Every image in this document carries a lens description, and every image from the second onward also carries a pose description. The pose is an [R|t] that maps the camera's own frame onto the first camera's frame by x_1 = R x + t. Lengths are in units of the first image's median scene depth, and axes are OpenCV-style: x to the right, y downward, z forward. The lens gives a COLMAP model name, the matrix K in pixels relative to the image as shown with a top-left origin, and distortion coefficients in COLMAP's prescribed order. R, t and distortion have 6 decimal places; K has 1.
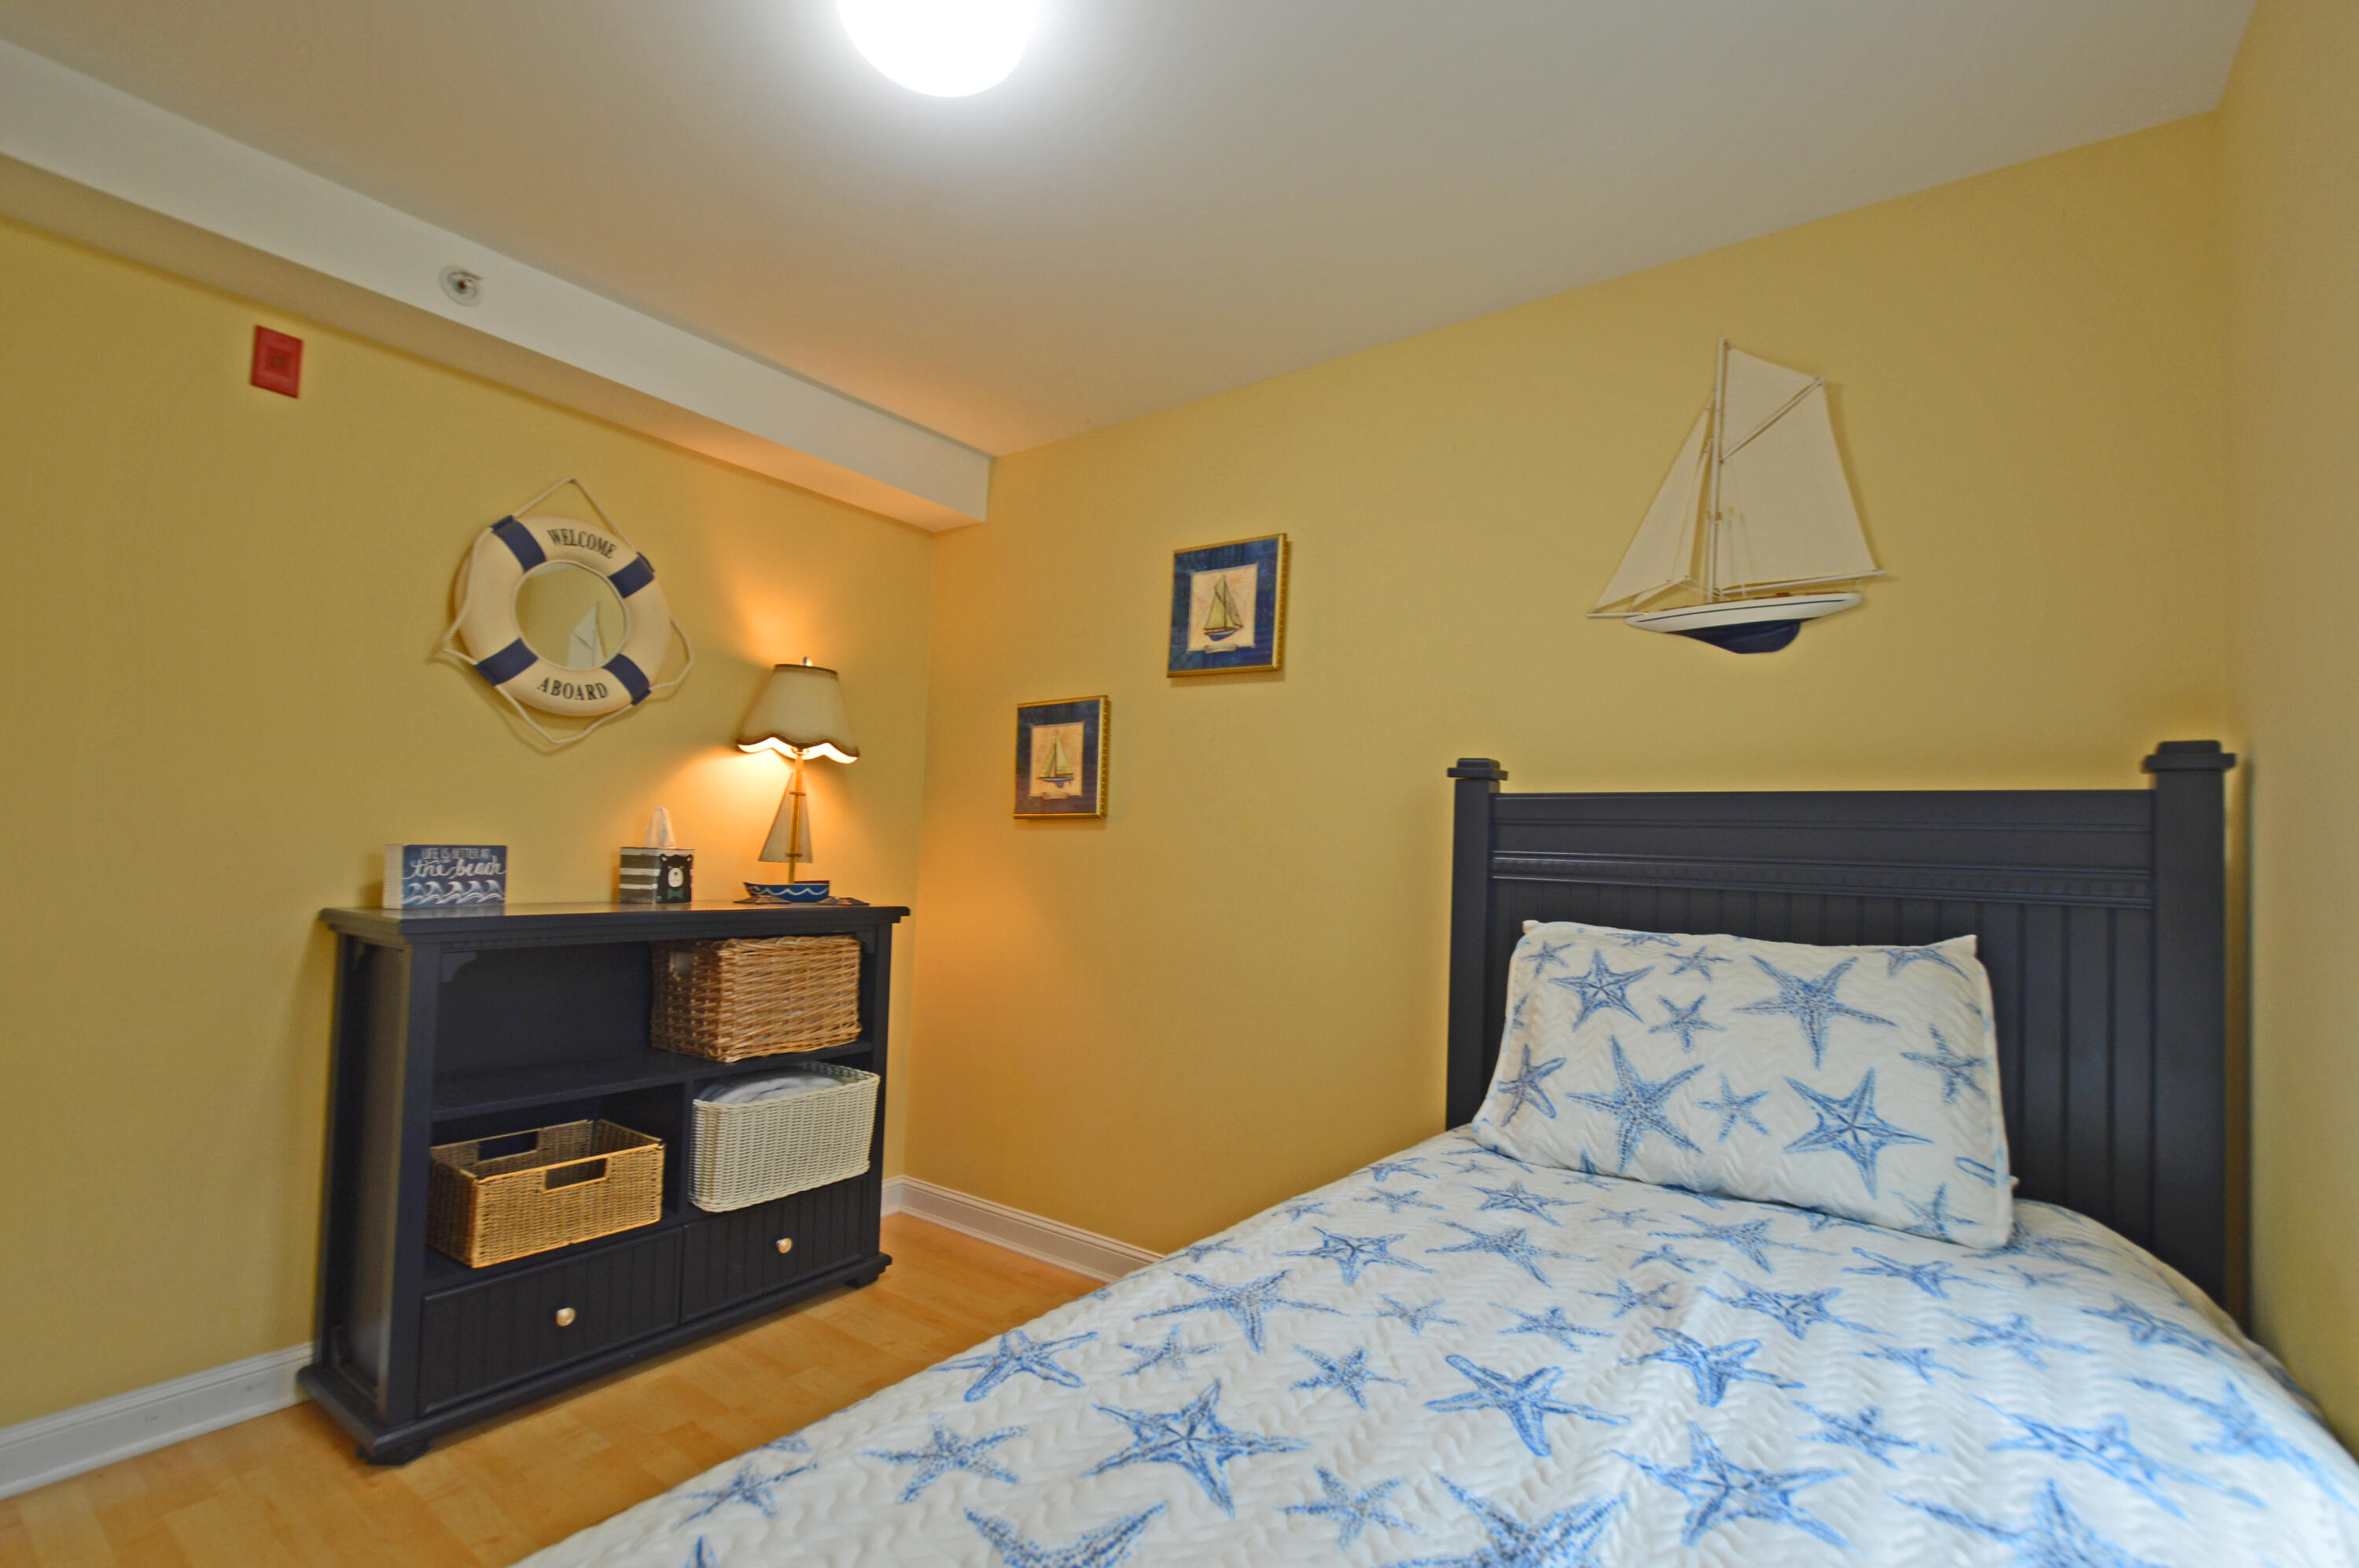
lens RADIAL K [[1044.5, 0, 1200.5], [0, 1044.5, 804.9], [0, 0, 1]] dist [0.000461, -0.000759]
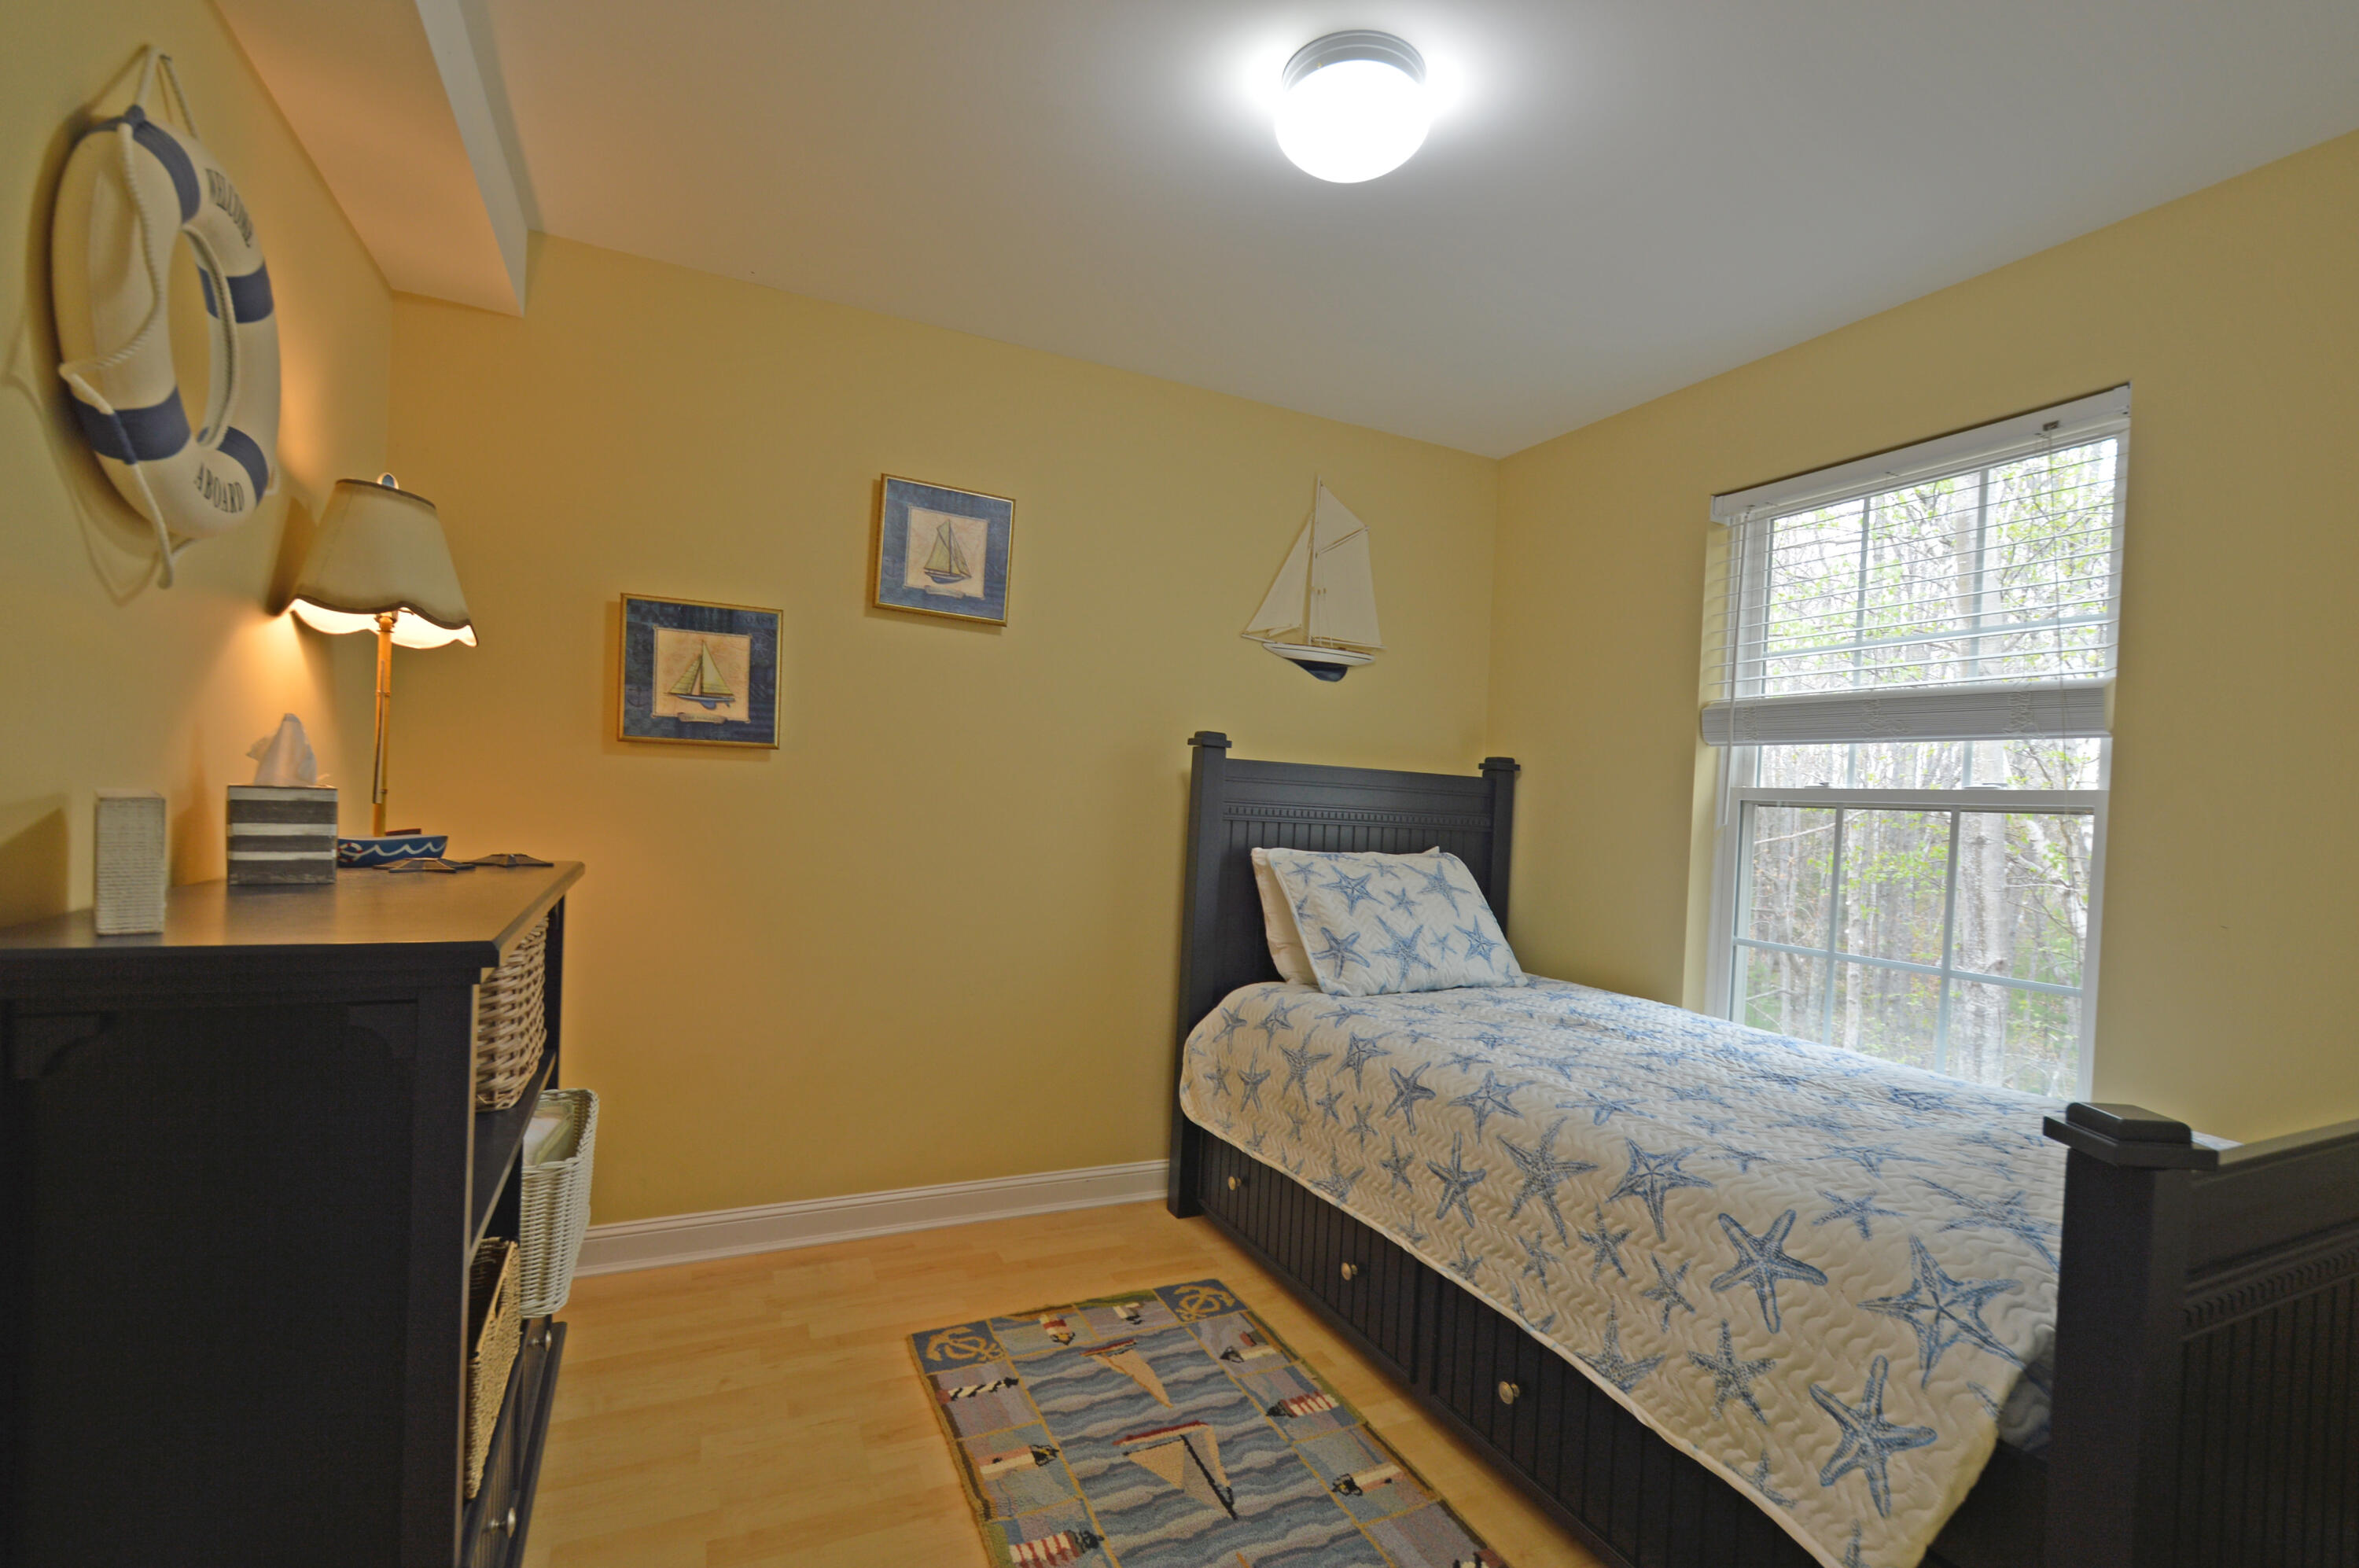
lens RADIAL K [[1044.5, 0, 1189.6], [0, 1044.5, 802.0], [0, 0, 1]] dist [0.000461, -0.000759]
pose [[0.472616, -0.009699, 0.881215, -0.791583], [-0.077689, 0.995588, 0.052625, -0.018654], [-0.877837, -0.093332, 0.469777, 0.302091]]
